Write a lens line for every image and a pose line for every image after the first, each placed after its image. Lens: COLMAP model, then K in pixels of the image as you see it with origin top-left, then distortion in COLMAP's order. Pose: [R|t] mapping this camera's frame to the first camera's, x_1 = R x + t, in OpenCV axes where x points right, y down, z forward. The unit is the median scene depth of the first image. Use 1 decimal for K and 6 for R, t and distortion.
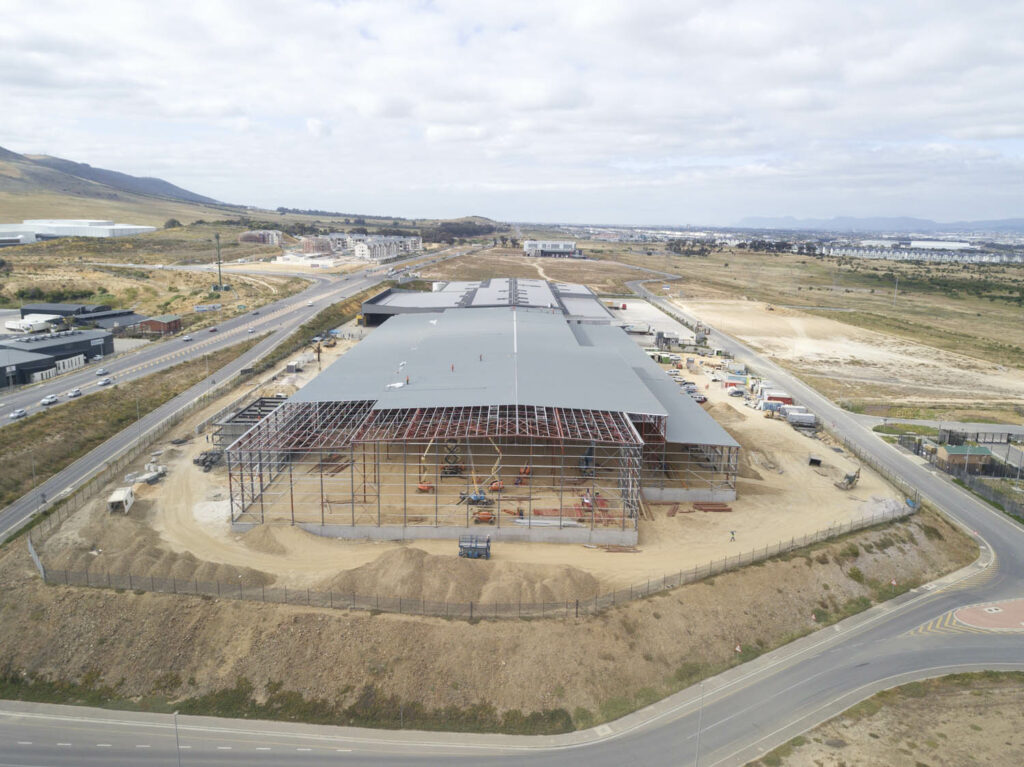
lens RADIAL K [[780.6, 0, 515.1], [0, 780.6, 388.5], [0, 0, 1]] dist [0.004243, 0.001417]
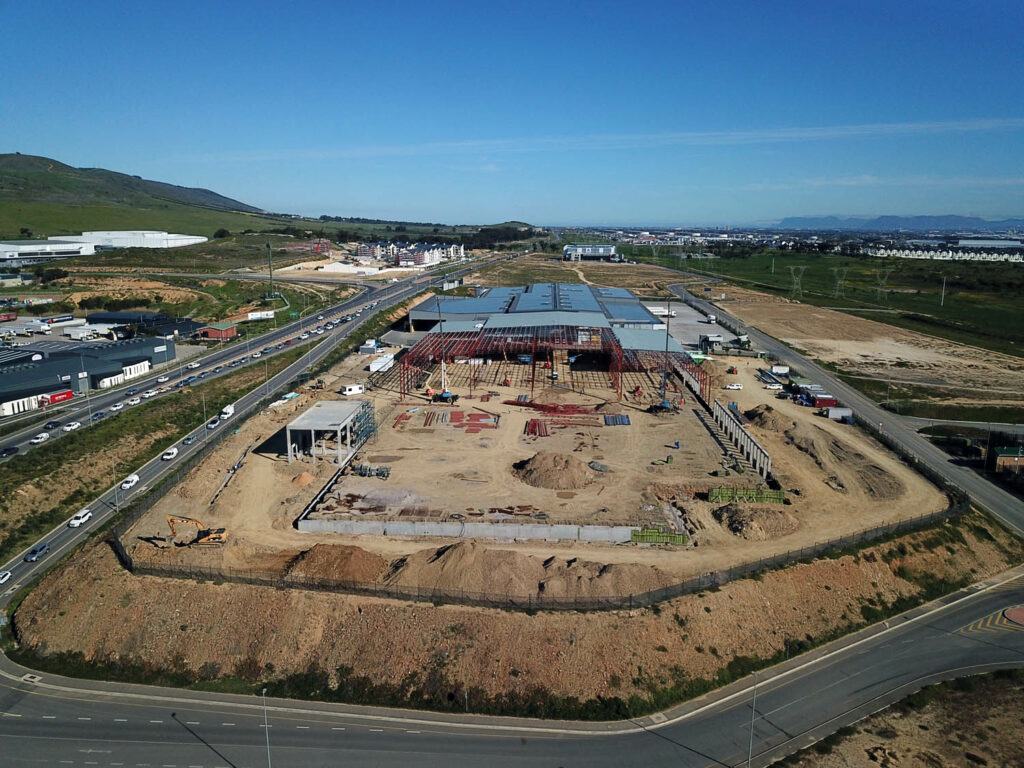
lens RADIAL K [[776.7, 0, 515.0], [0, 776.7, 388.2], [0, 0, 1]] dist [0.007684, -0.000915]
pose [[0.998746, -0.003997, -0.049905, -0.008489], [0.003739, 0.999979, -0.005268, 0.000592], [0.049925, 0.005074, 0.998740, -0.017640]]
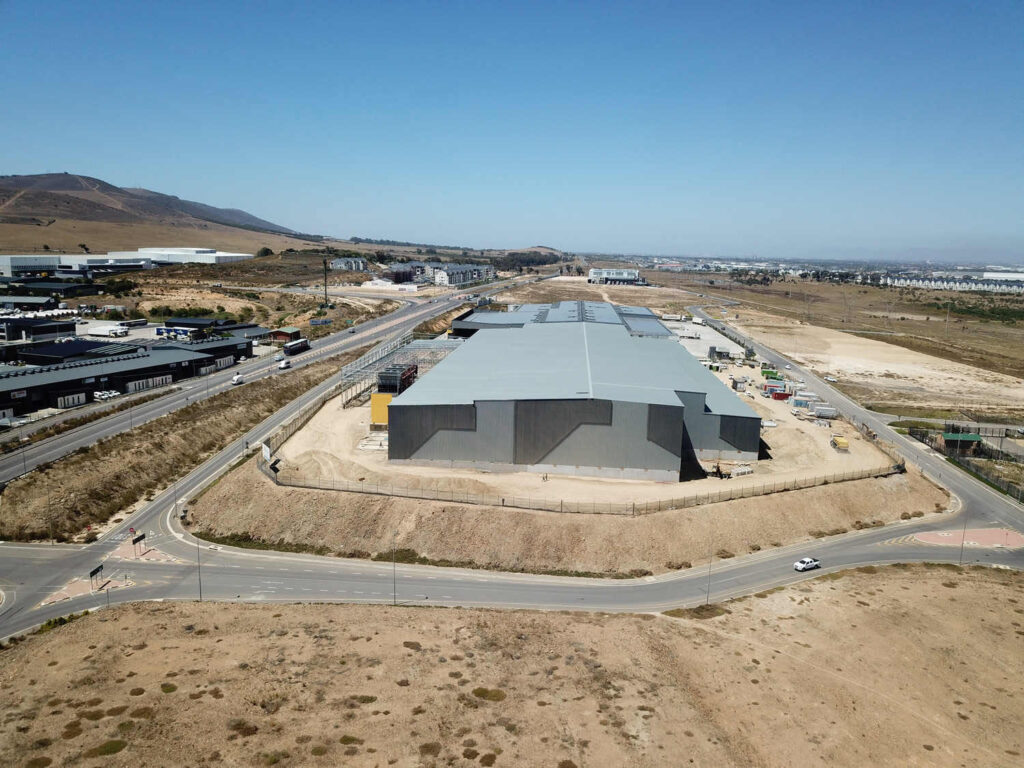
lens RADIAL K [[780.9, 0, 515.3], [0, 780.9, 385.0], [0, 0, 1]] dist [0.003378, 0.001525]
pose [[0.996763, 0.016999, -0.078577, -0.012219], [-0.020251, 0.998963, -0.040776, 0.044561], [0.077803, 0.042236, 0.996074, -0.190924]]
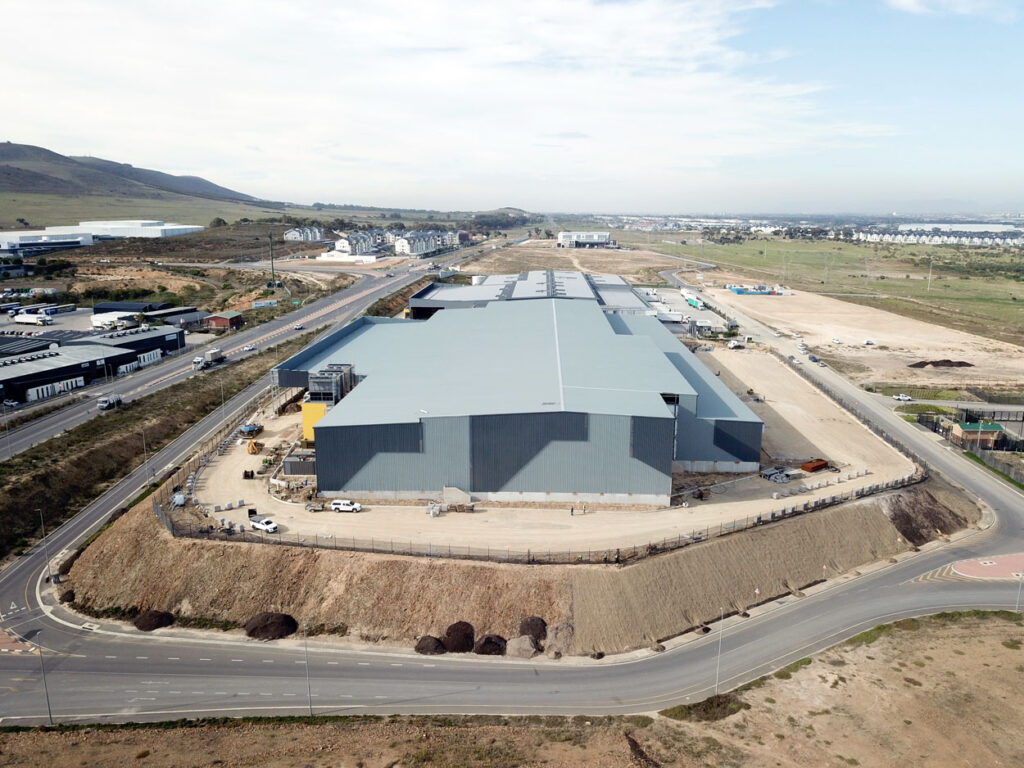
lens RADIAL K [[780.9, 0, 515.3], [0, 780.9, 385.0], [0, 0, 1]] dist [0.003378, 0.001525]
pose [[0.998972, -0.010461, -0.044098, -0.008251], [0.010781, 0.999917, 0.007023, 0.005153], [0.044021, -0.007492, 0.999003, -0.072108]]
